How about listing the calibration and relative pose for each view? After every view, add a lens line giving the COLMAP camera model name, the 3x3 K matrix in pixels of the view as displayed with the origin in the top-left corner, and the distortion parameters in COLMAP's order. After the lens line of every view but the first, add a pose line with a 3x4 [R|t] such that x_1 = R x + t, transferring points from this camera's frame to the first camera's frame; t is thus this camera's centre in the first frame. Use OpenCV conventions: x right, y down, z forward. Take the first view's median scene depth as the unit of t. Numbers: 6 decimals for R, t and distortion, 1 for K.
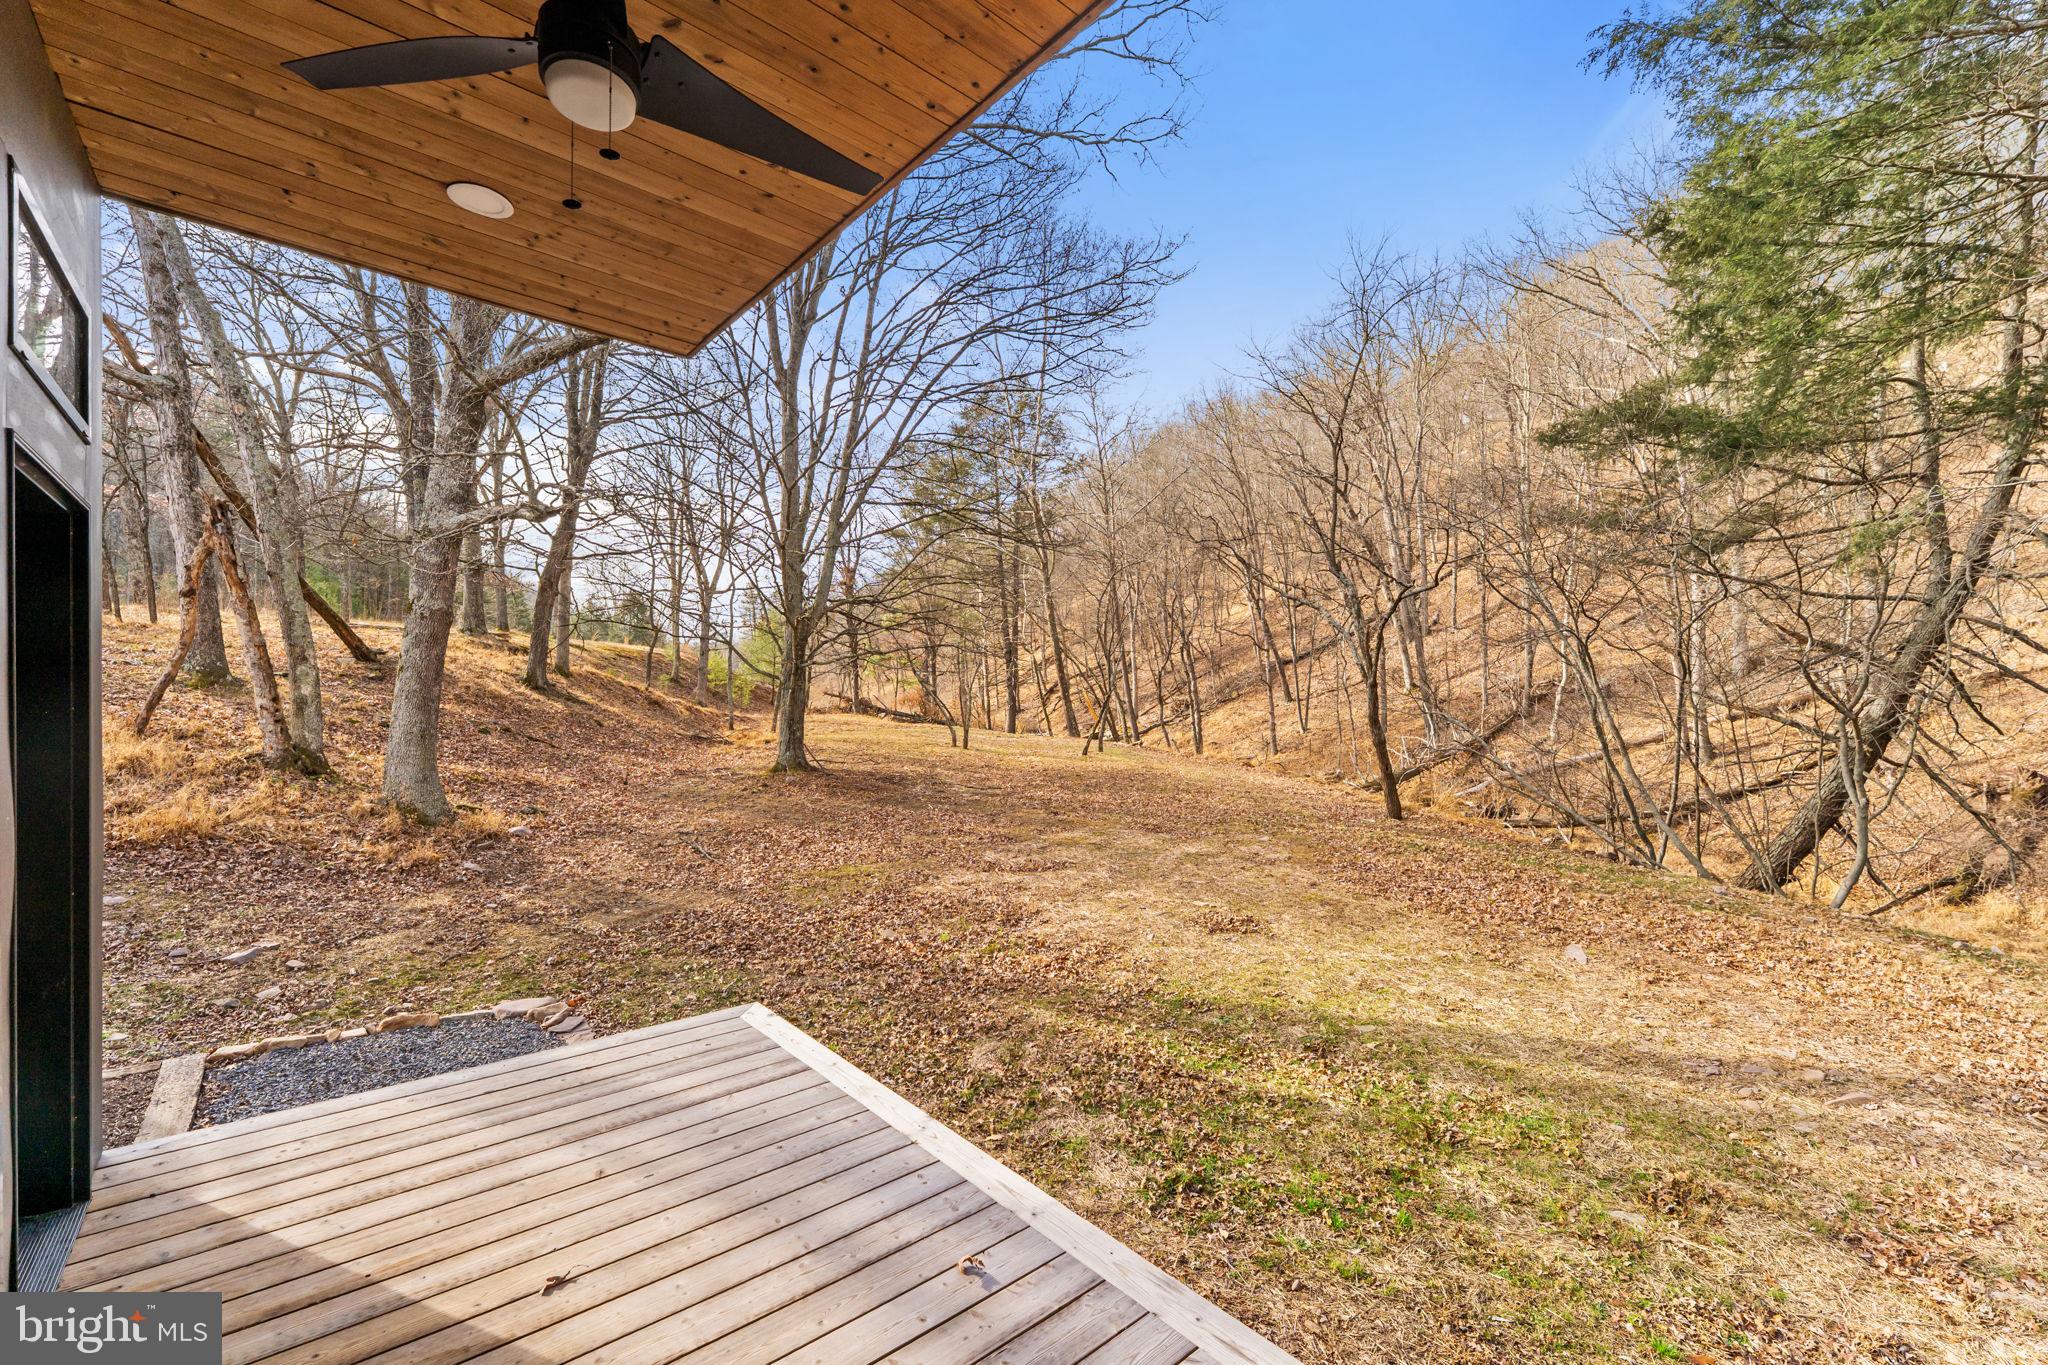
lens RADIAL K [[825.9, 0, 1079.1], [0, 825.9, 708.7], [0, 0, 1]] dist [0.006505, 0.002544]
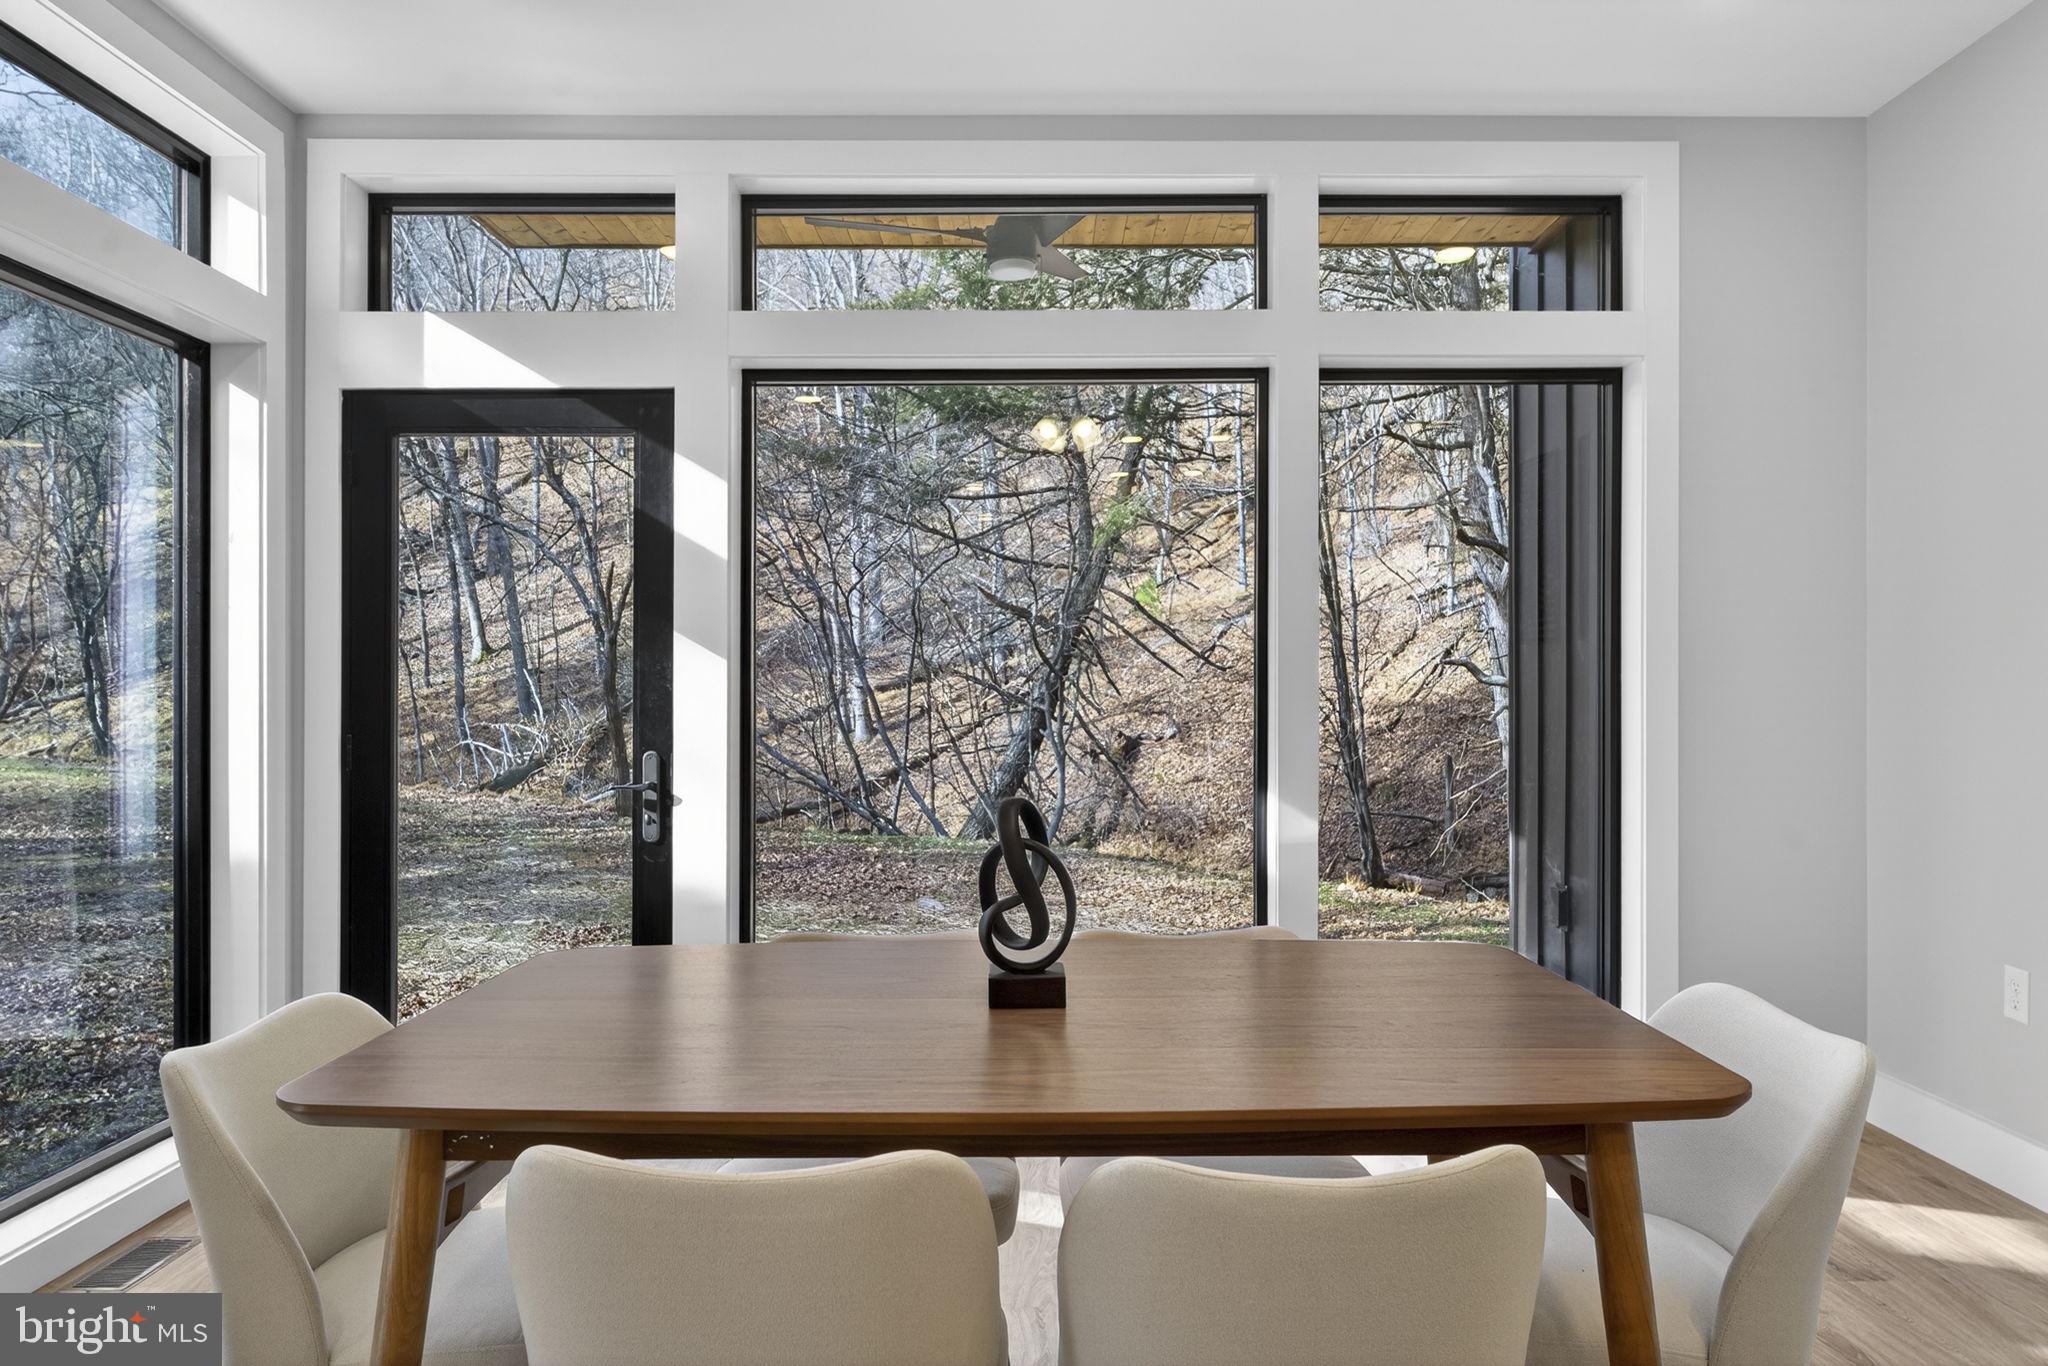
lens RADIAL K [[1264.7, 0, 1043.0], [0, 1264.7, 702.5], [0, 0, 1]] dist [-0.003115, -0.005175]
pose [[0.673467, -0.019158, 0.738969, -0.342021], [0.011308, 0.999814, 0.015615, 0.018315], [-0.739131, -0.002160, 0.673559, -0.113433]]
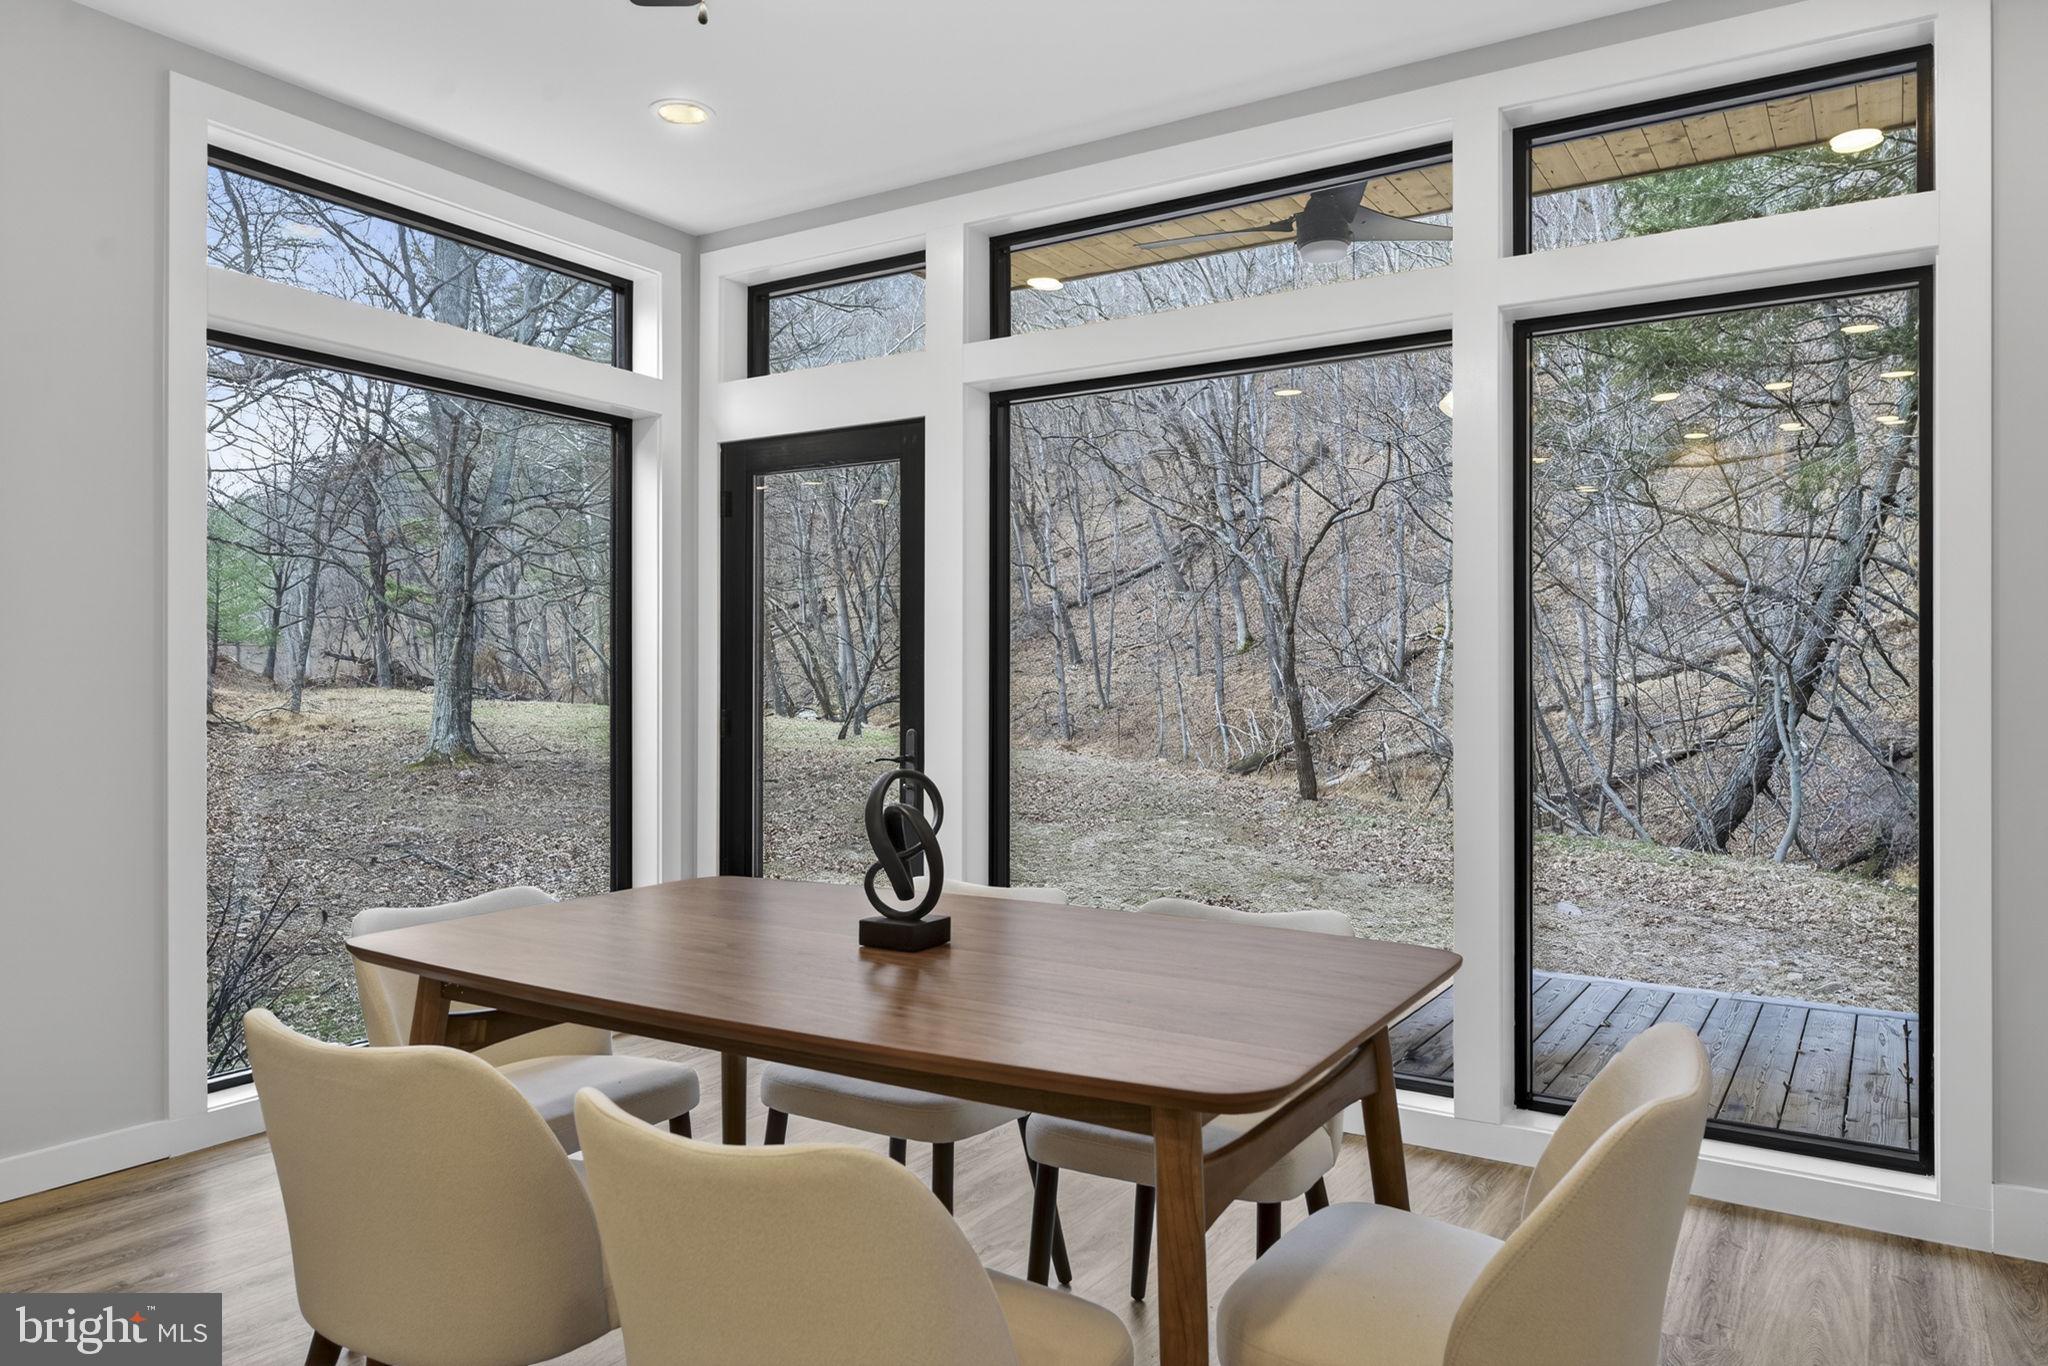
lens RADIAL K [[1364.6, 0, 1012.9], [0, 1364.6, 661.7], [0, 0, 1]] dist [0.004674, 0.000083]
pose [[0.965281, -0.004865, 0.261170, -0.255952], [0.009270, 0.999835, -0.015637, 0.020509], [-0.261051, 0.017515, 0.965166, -0.209206]]
